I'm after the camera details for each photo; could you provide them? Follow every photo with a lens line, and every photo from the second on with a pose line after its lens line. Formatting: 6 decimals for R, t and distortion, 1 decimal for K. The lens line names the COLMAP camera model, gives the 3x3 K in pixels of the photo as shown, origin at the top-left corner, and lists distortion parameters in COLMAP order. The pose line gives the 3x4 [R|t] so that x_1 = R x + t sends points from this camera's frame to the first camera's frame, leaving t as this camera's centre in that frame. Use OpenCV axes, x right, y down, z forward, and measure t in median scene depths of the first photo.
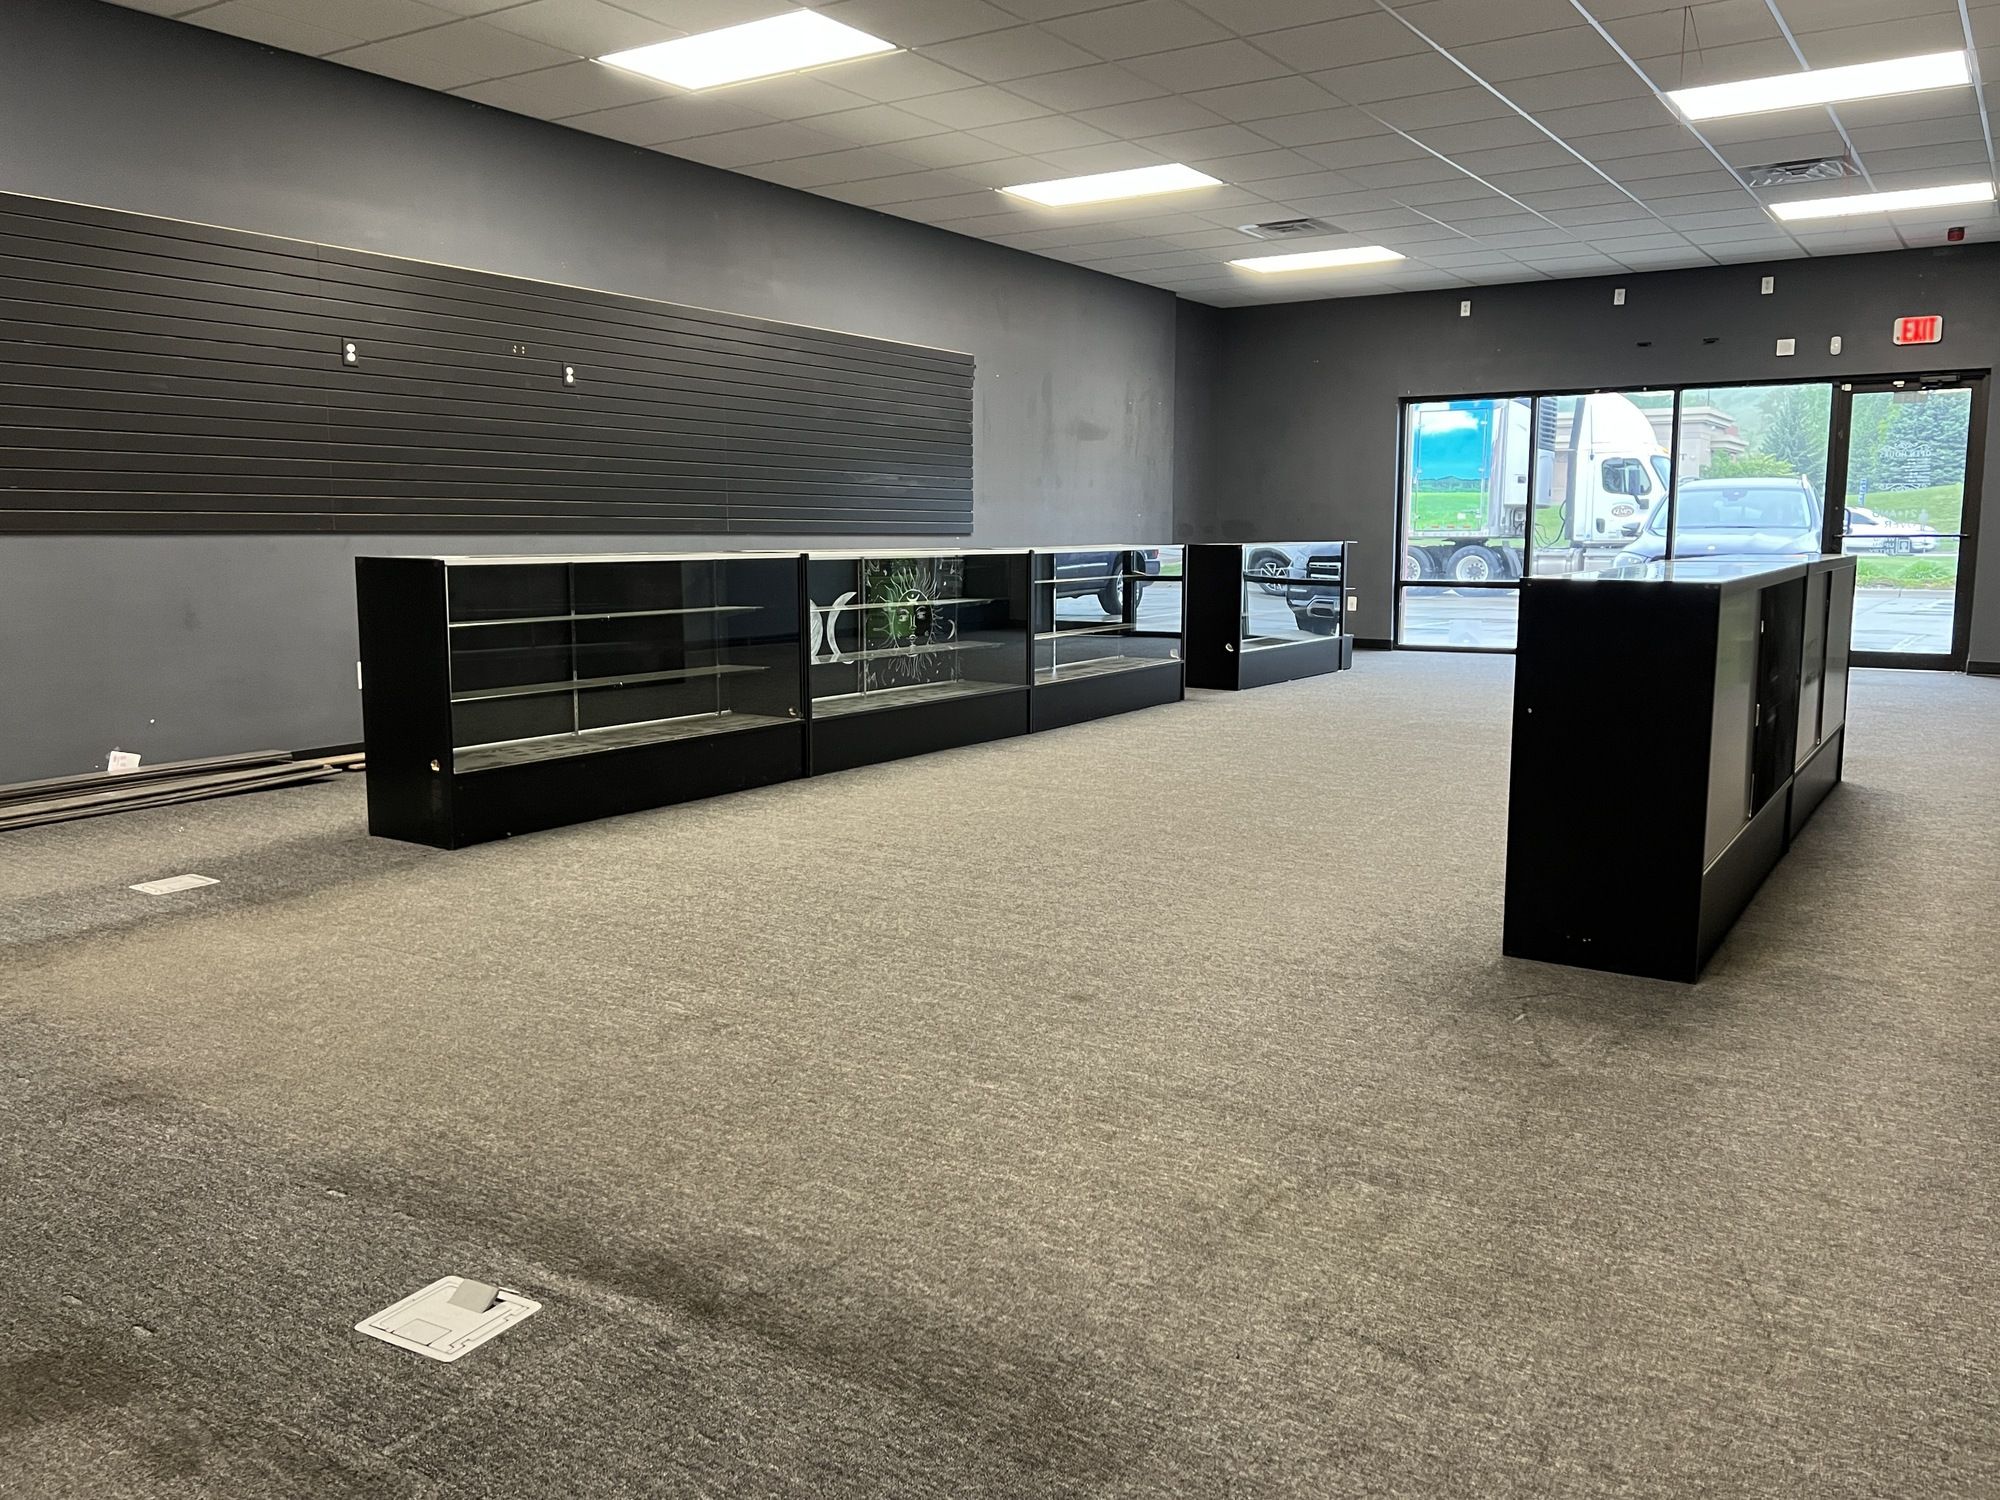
lens RADIAL K [[1546.3, 0, 1025.1], [0, 1546.3, 748.5], [0, 0, 1]] dist [0.047734, -0.030152]
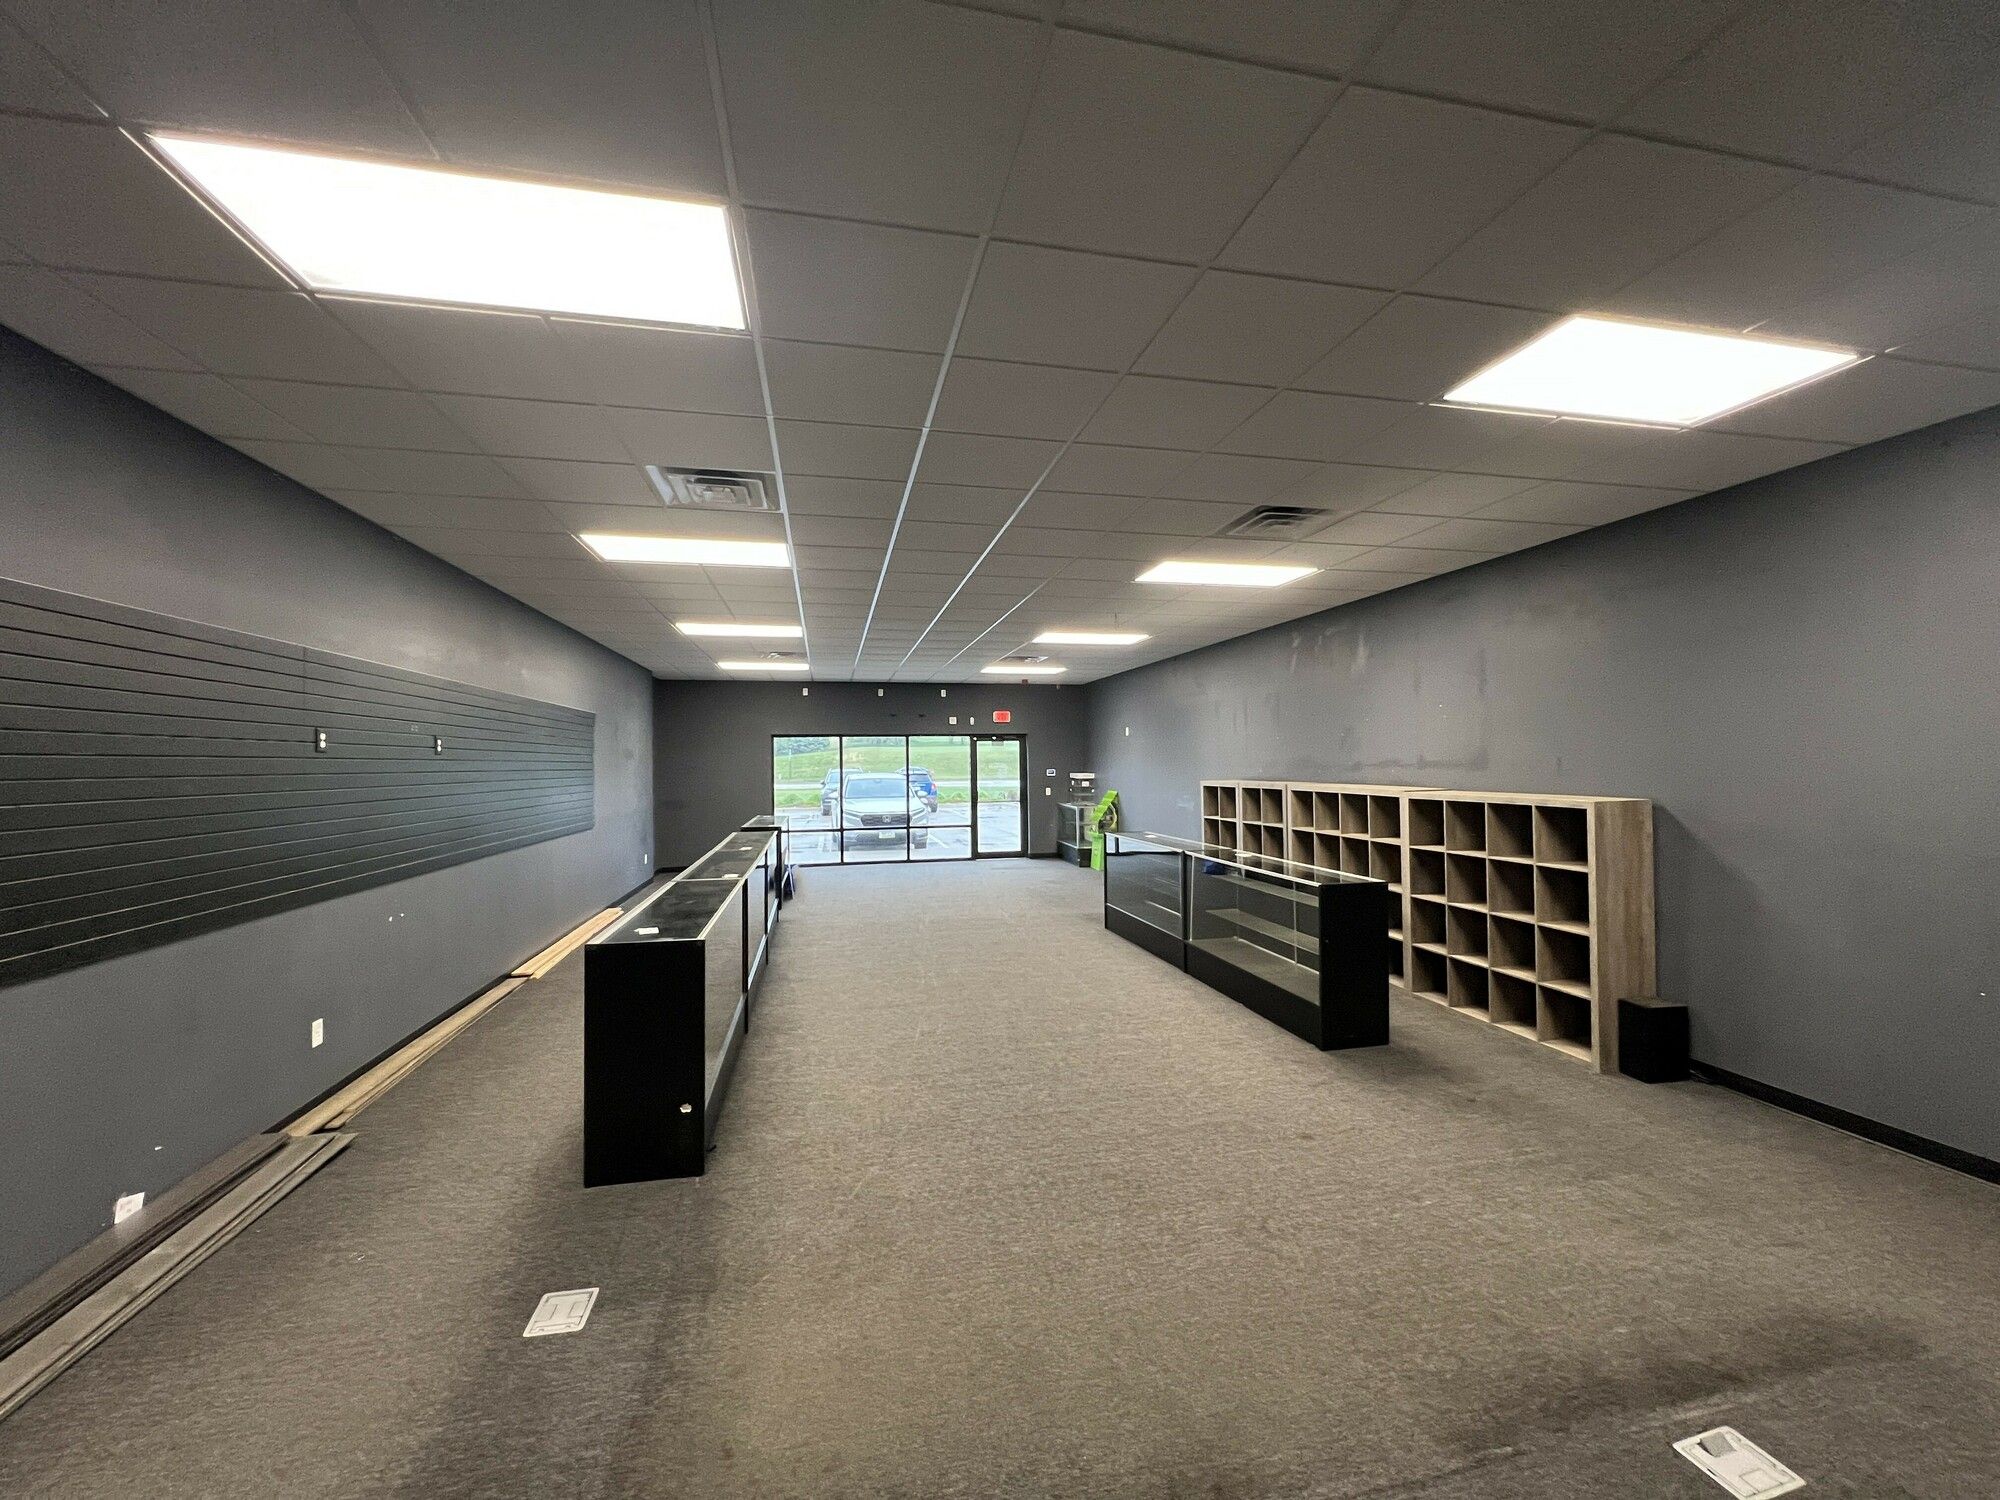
lens RADIAL K [[803.7, 0, 996.9], [0, 803.7, 751.5], [0, 0, 1]] dist [-0.001638, 0.000222]
pose [[0.705160, 0.000953, 0.709047, -0.303465], [0.111955, 0.987305, -0.112668, -0.077411], [-0.700154, 0.158831, 0.696102, 0.161445]]
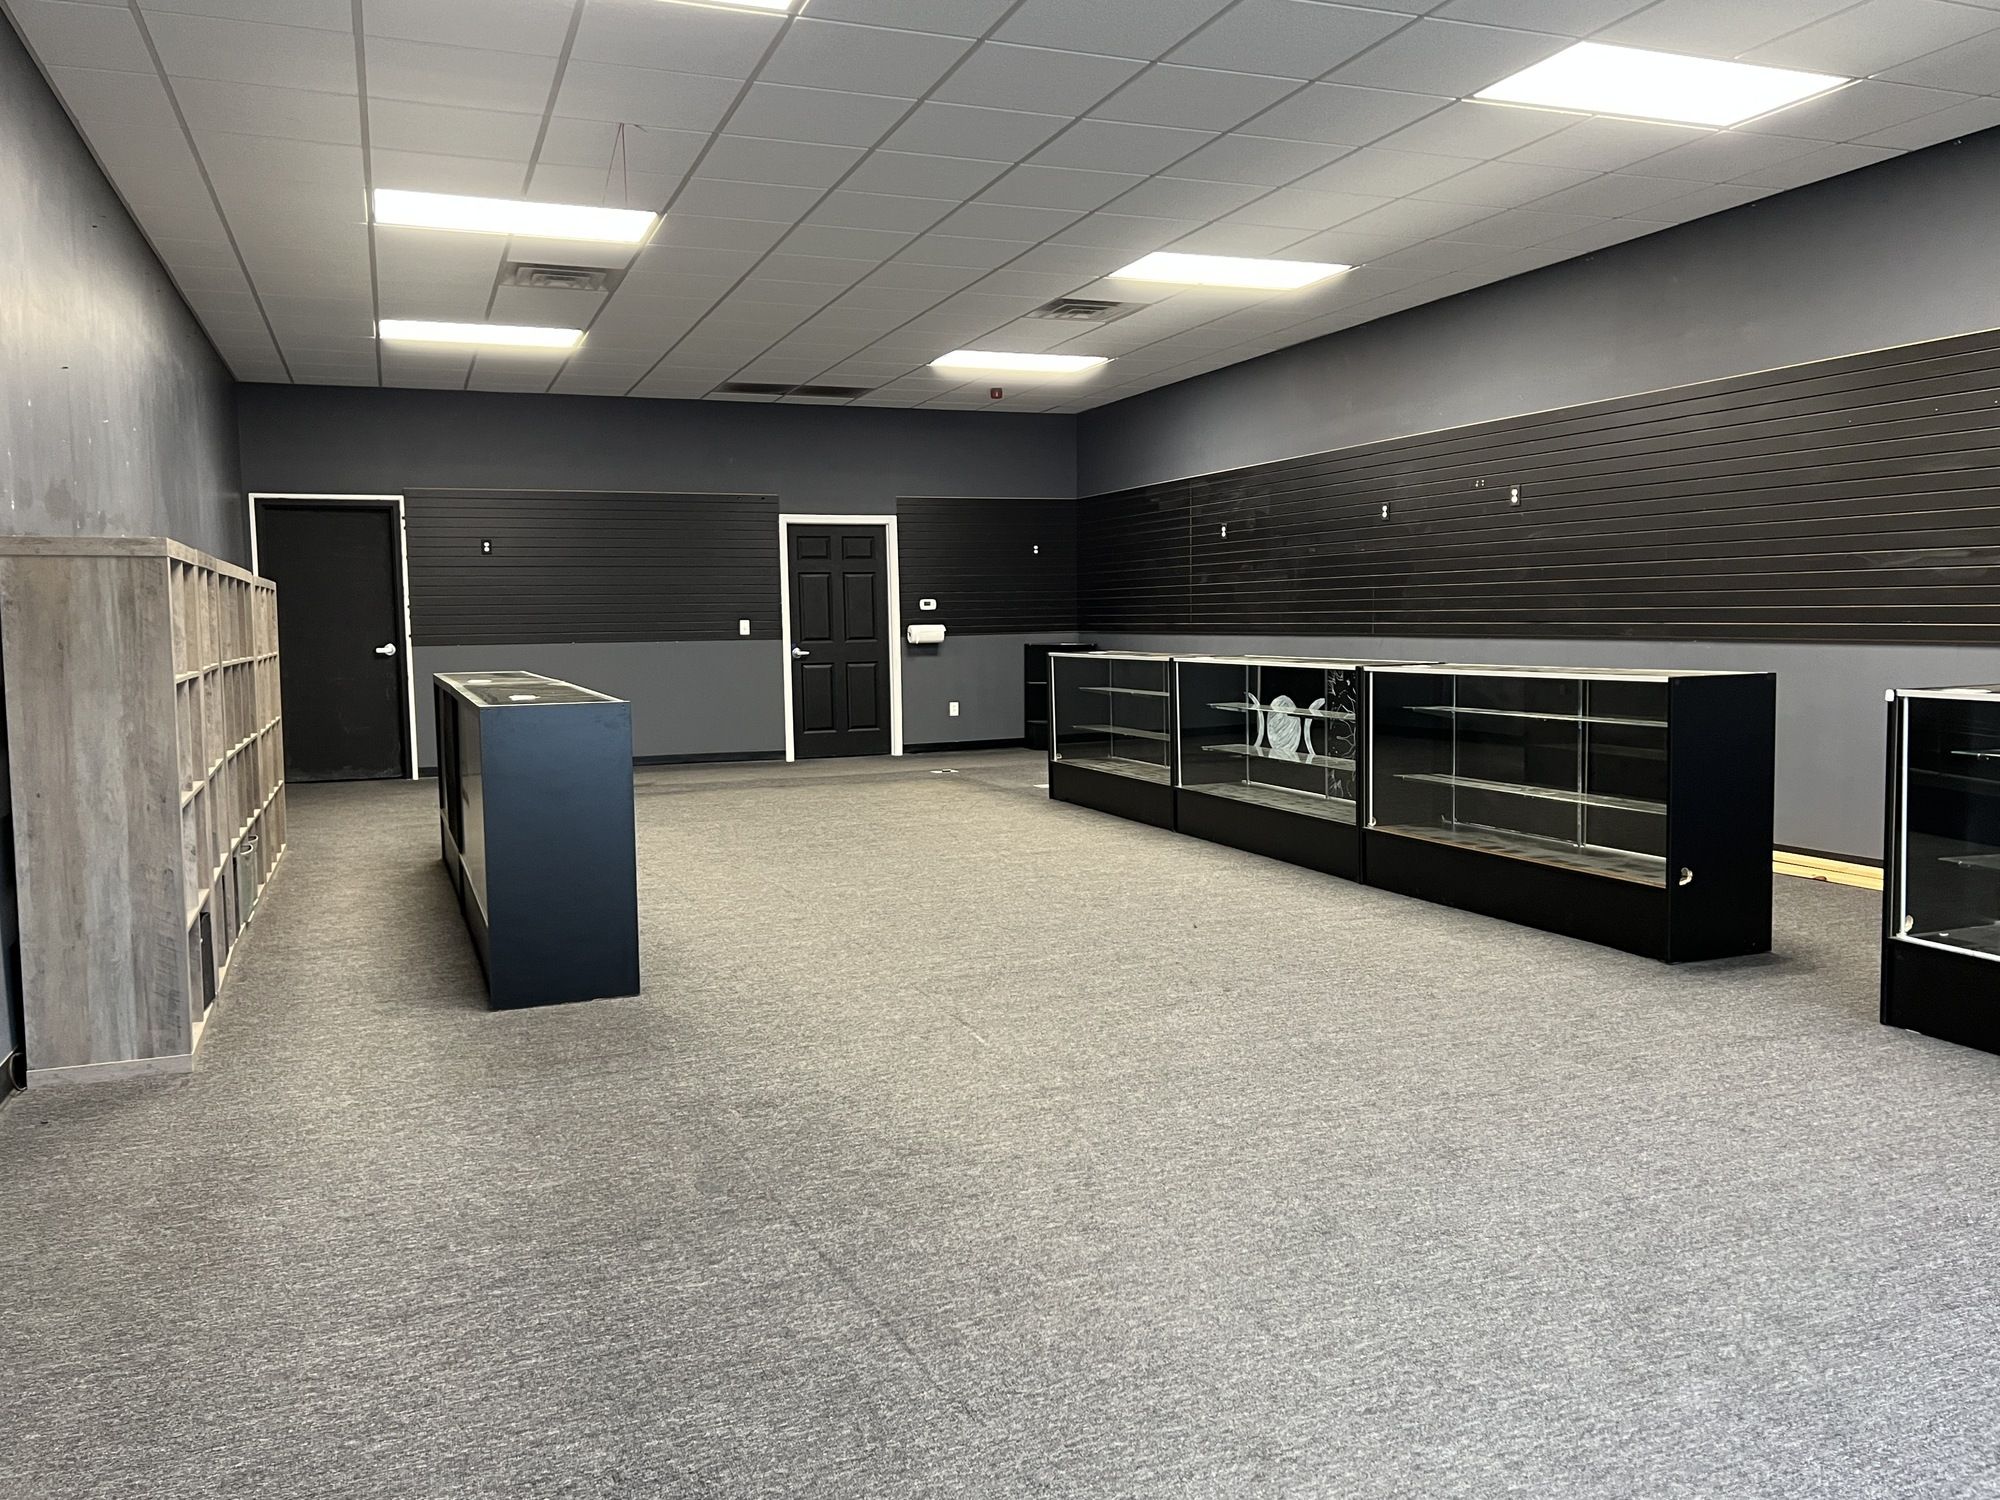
lens RADIAL K [[1544.4, 0, 1005.2], [0, 1544.4, 746.7], [0, 0, 1]] dist [0.064768, -0.075733]
pose [[-0.581756, 0.077045, -0.809706, 0.580587], [-0.101087, 0.980937, 0.165966, -0.149008], [0.807057, 0.178403, -0.562877, 0.957287]]
